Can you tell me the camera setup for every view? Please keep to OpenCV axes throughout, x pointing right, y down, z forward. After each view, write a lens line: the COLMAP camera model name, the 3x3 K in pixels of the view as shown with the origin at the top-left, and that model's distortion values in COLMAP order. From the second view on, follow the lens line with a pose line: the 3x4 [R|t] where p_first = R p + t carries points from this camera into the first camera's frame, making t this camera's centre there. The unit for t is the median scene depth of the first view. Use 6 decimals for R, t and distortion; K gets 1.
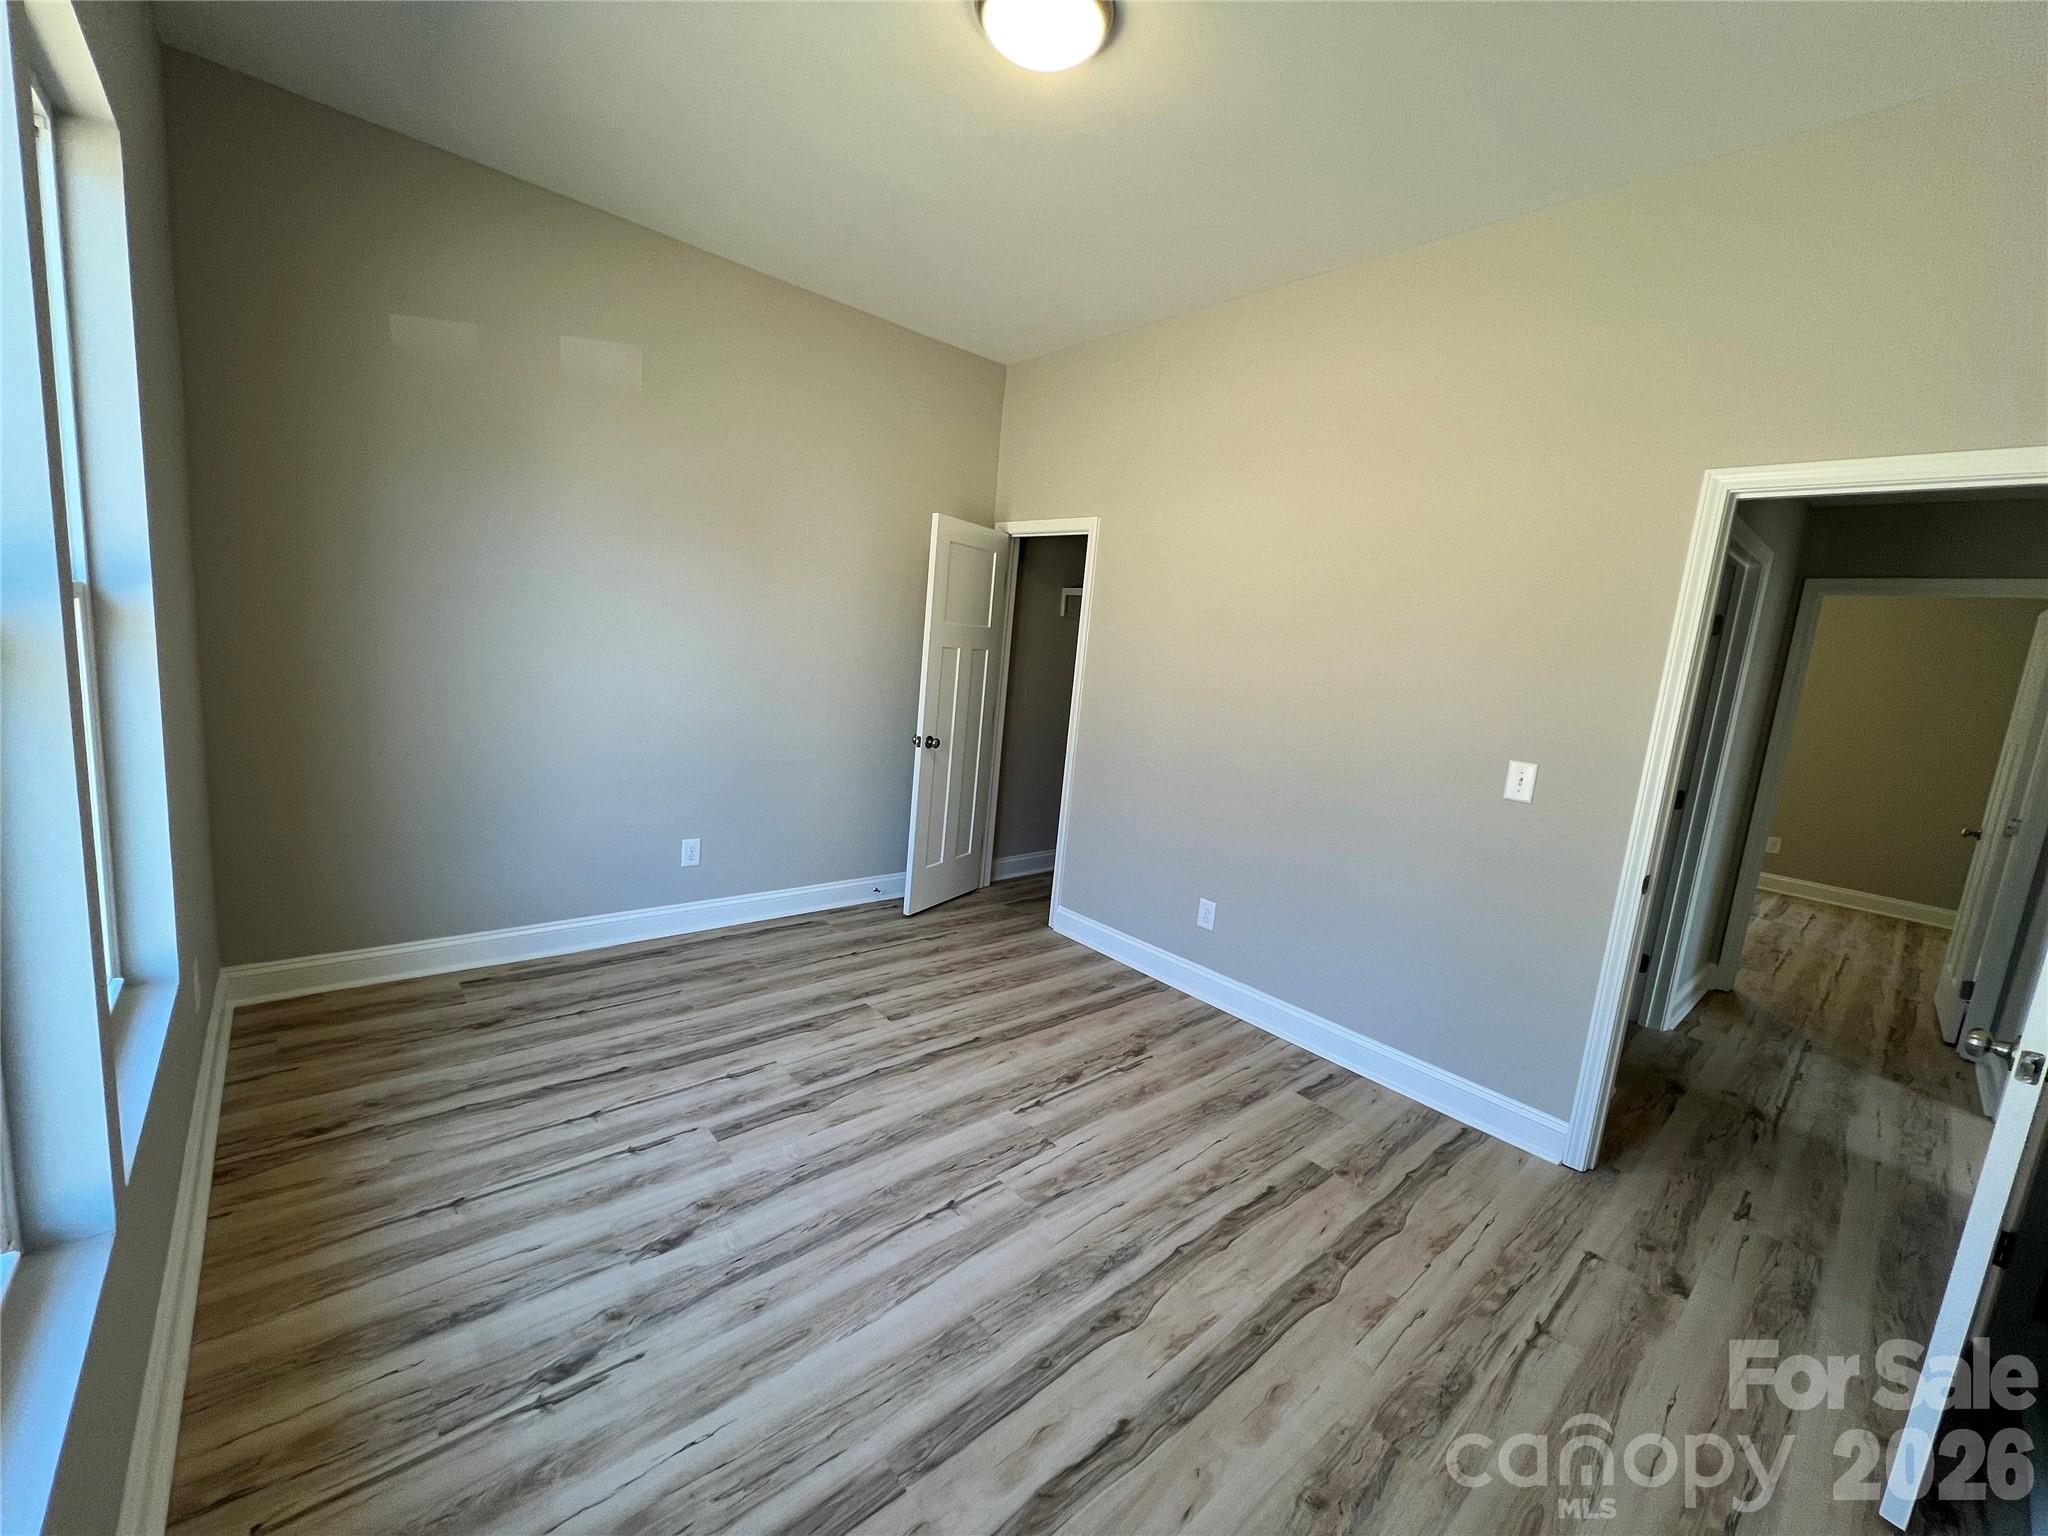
lens RADIAL K [[817.3, 0, 1021.5], [0, 817.3, 765.8], [0, 0, 1]] dist [-0.001469, 0.000497]
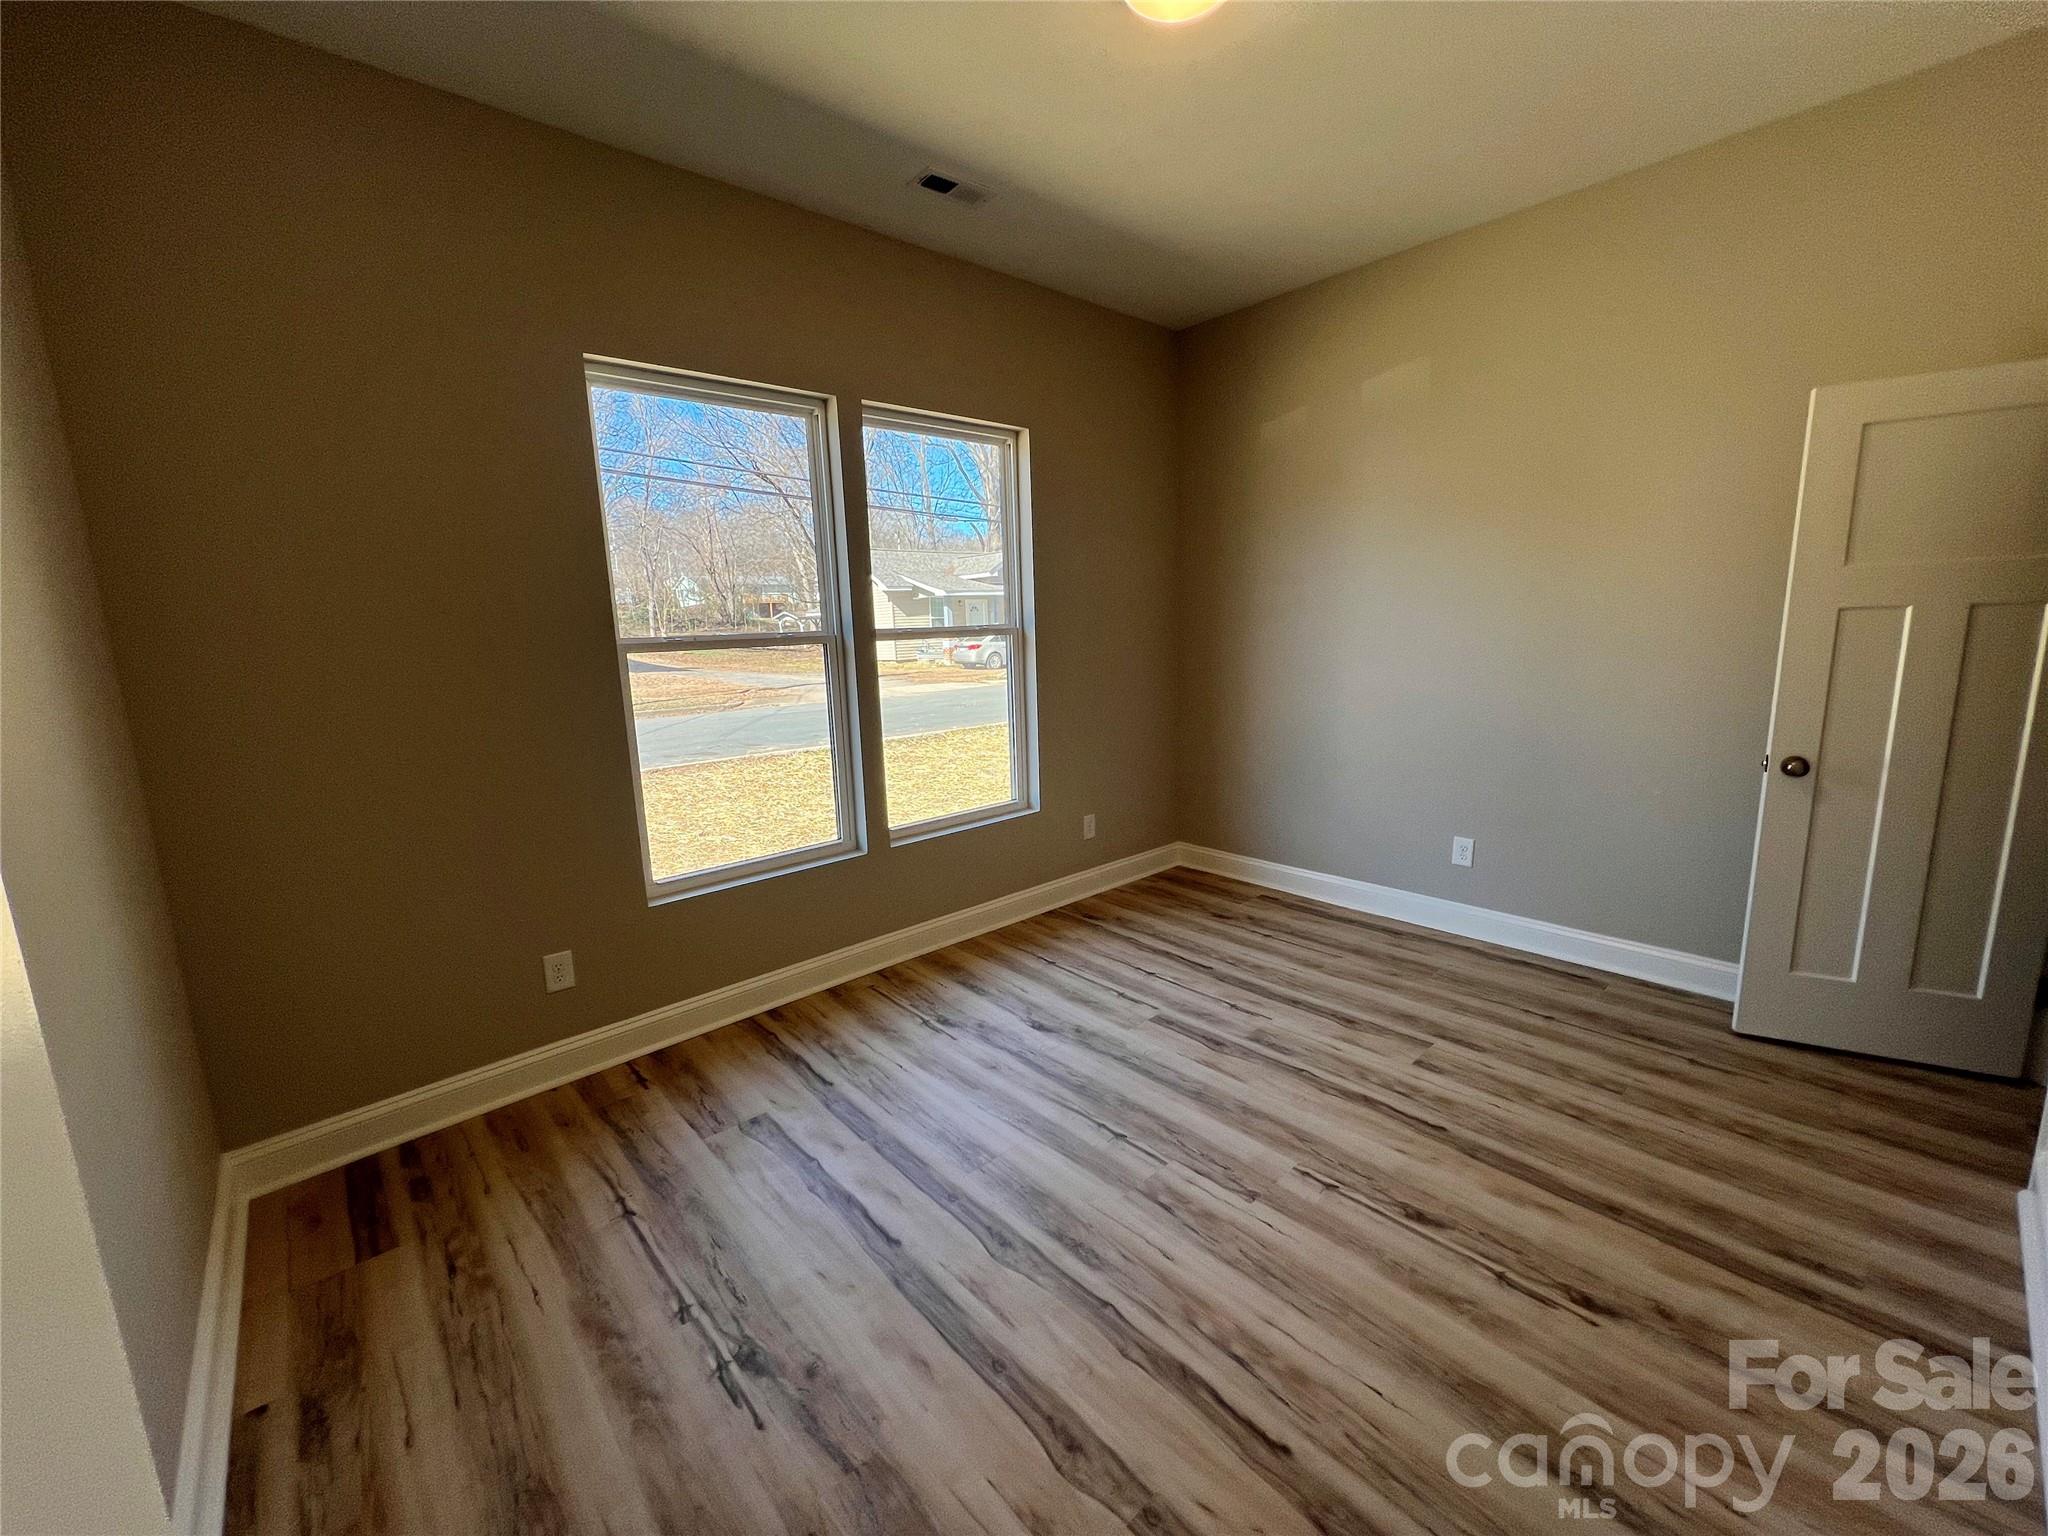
lens RADIAL K [[817.3, 0, 1021.5], [0, 817.3, 765.8], [0, 0, 1]] dist [-0.001469, 0.000497]
pose [[0.004174, 0.085278, -0.996348, 0.801892], [-0.118730, 0.989352, 0.084182, -0.019833], [0.992918, 0.117945, 0.014254, 0.672478]]
